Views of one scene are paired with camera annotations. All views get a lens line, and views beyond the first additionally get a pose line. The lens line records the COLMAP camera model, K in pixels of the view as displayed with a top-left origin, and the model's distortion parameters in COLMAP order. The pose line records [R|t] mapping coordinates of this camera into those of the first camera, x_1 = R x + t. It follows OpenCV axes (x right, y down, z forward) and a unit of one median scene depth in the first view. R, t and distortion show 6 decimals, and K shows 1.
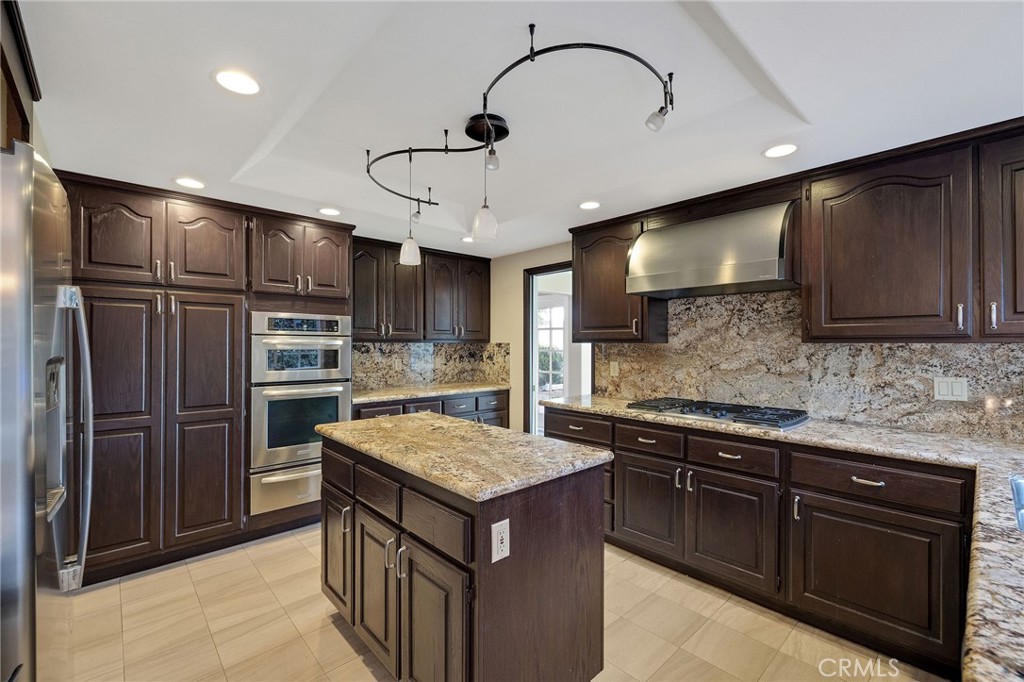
lens RADIAL K [[439.2, 0, 512.3], [0, 439.2, 342.5], [0, 0, 1]] dist [0.001238, -0.000657]
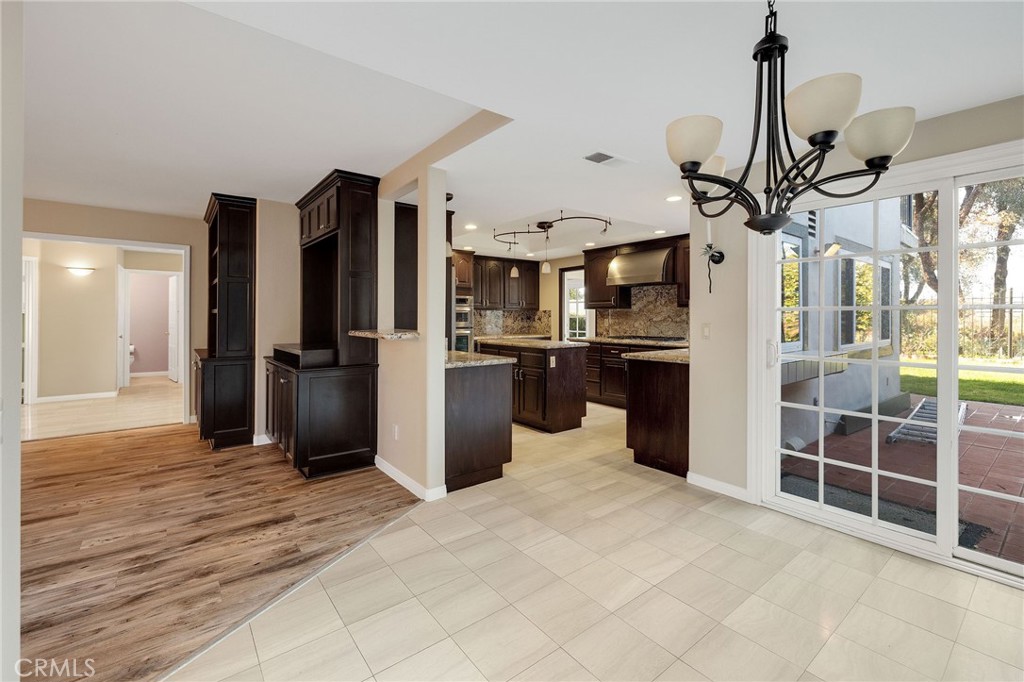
lens RADIAL K [[439.2, 0, 514.7], [0, 439.2, 318.6], [0, 0, 1]] dist [0.001238, -0.000657]
pose [[0.997311, -0.002526, -0.073239, -0.028463], [0.002896, 0.999984, 0.004936, 0.032913], [0.073225, -0.005135, 0.997302, -0.987595]]
